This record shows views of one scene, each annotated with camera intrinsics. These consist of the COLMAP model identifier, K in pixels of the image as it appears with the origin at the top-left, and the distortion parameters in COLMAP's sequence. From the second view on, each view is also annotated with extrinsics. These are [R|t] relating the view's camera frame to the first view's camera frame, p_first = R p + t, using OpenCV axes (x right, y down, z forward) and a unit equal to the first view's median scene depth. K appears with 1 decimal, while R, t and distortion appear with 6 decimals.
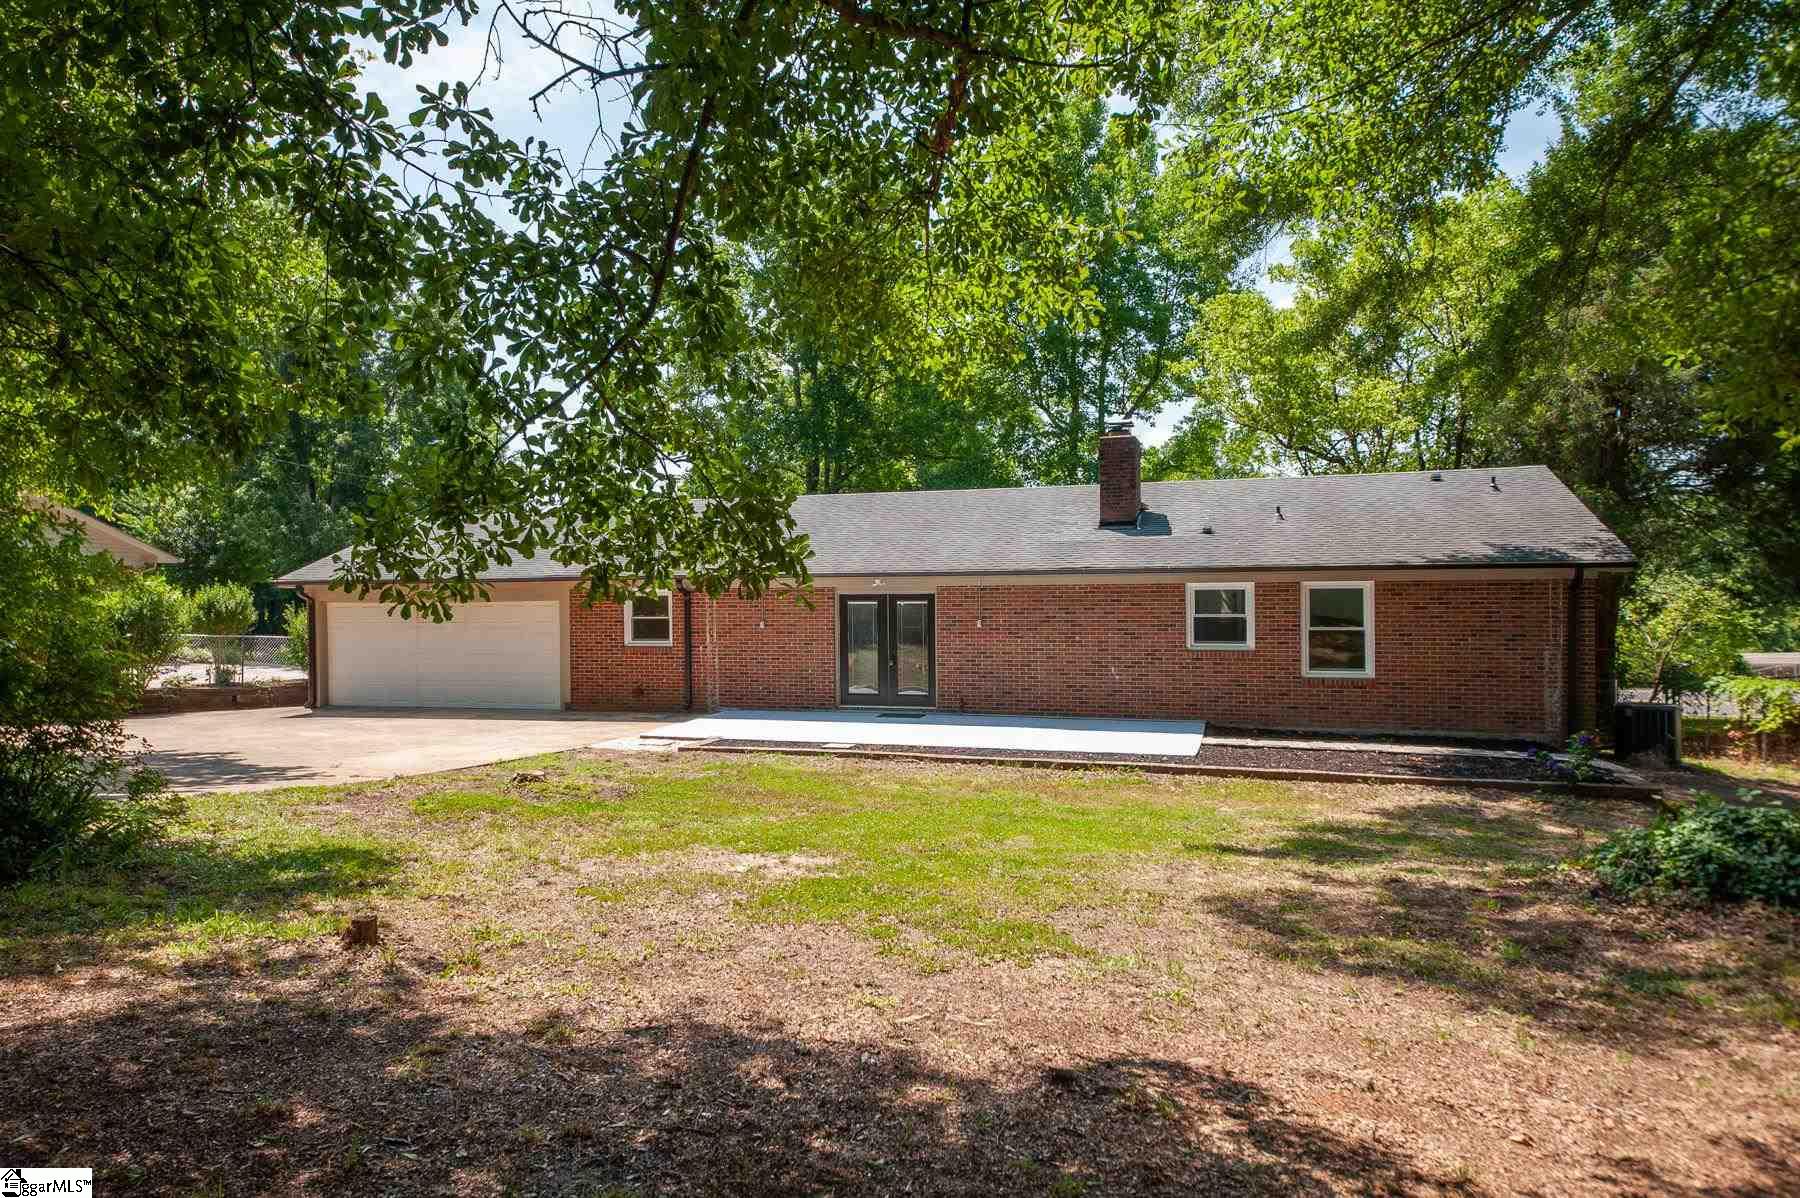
lens RADIAL K [[1218.1, 0, 902.9], [0, 1218.1, 601.9], [0, 0, 1]] dist [0.007550, 0.000212]
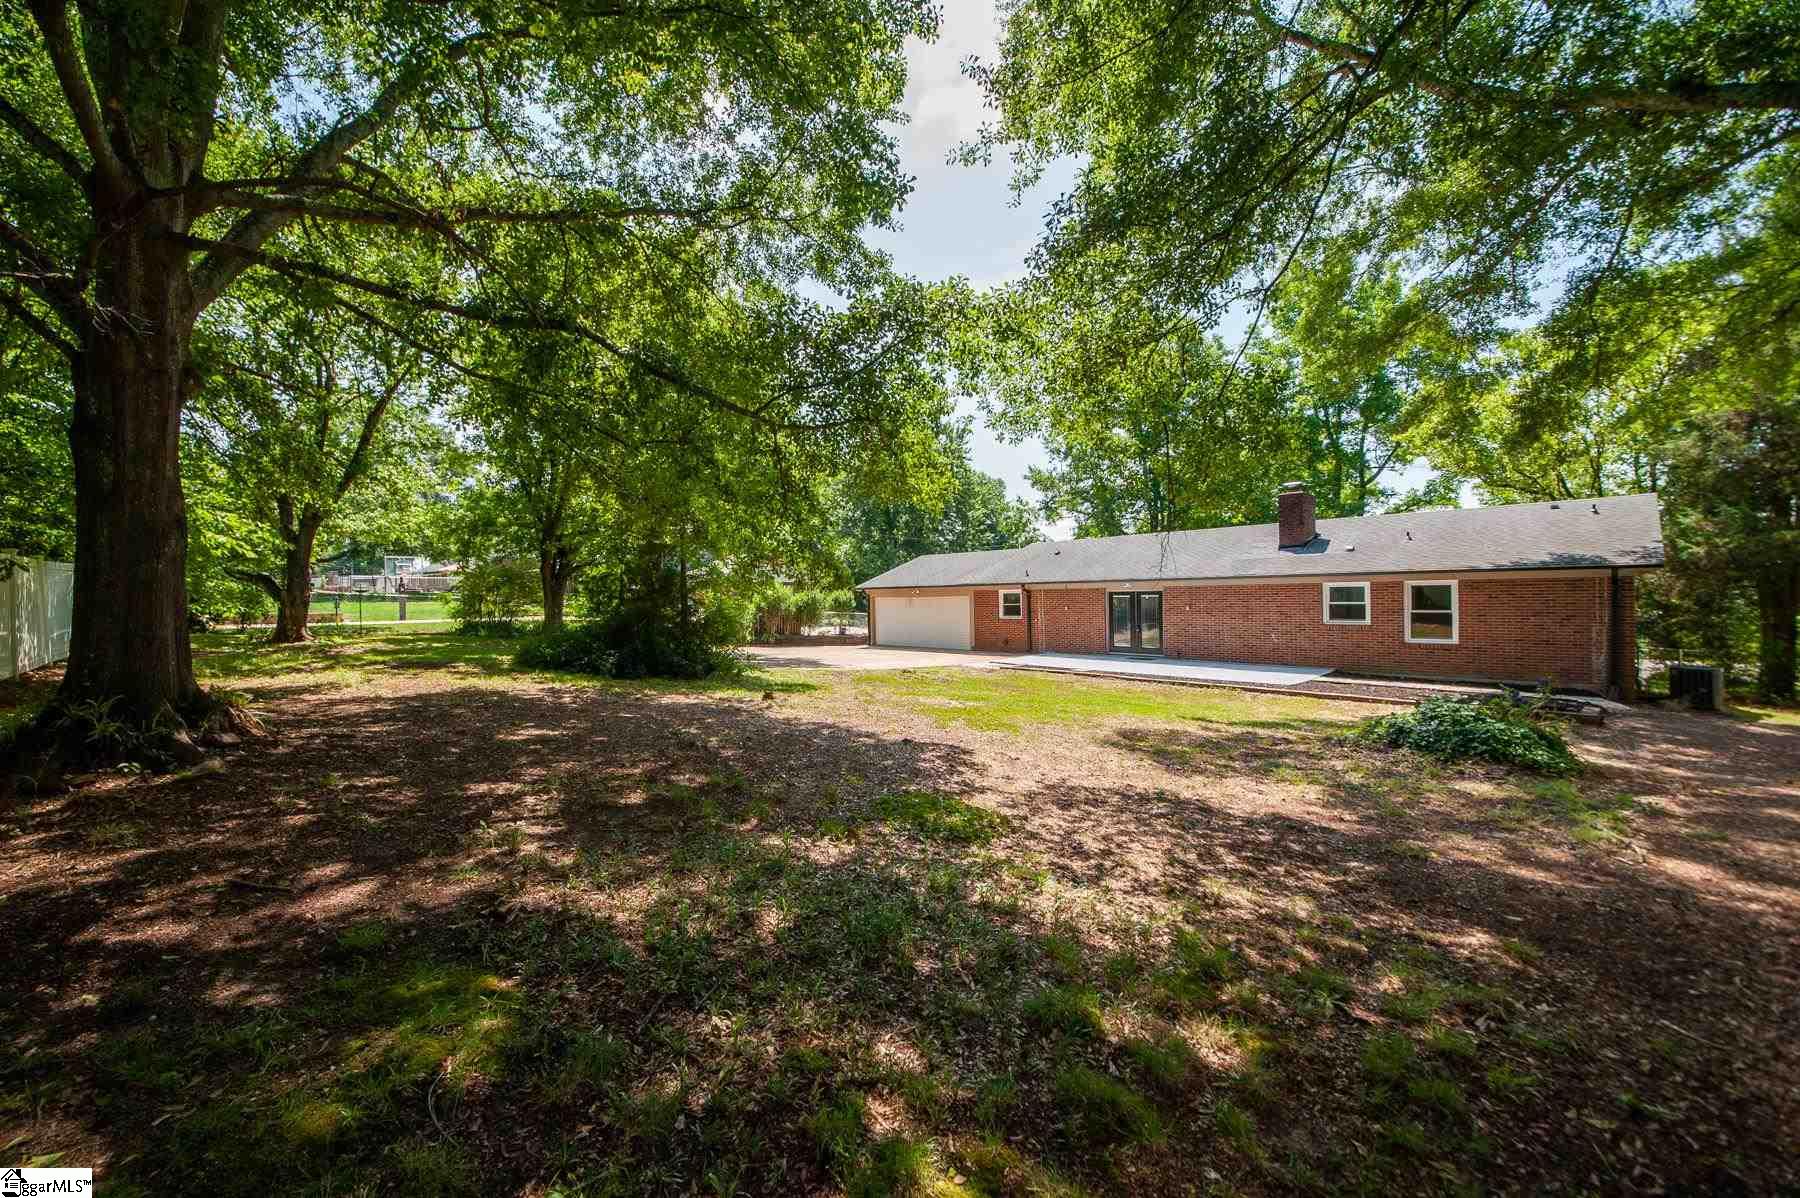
lens RADIAL K [[735.8, 0, 894.9], [0, 735.8, 598.9], [0, 0, 1]] dist [-0.010190, -0.000238]
pose [[0.870279, -0.004718, -0.492537, 0.219307], [0.006787, 0.999974, 0.002414, -0.000511], [0.492513, -0.005443, 0.870288, -0.138843]]
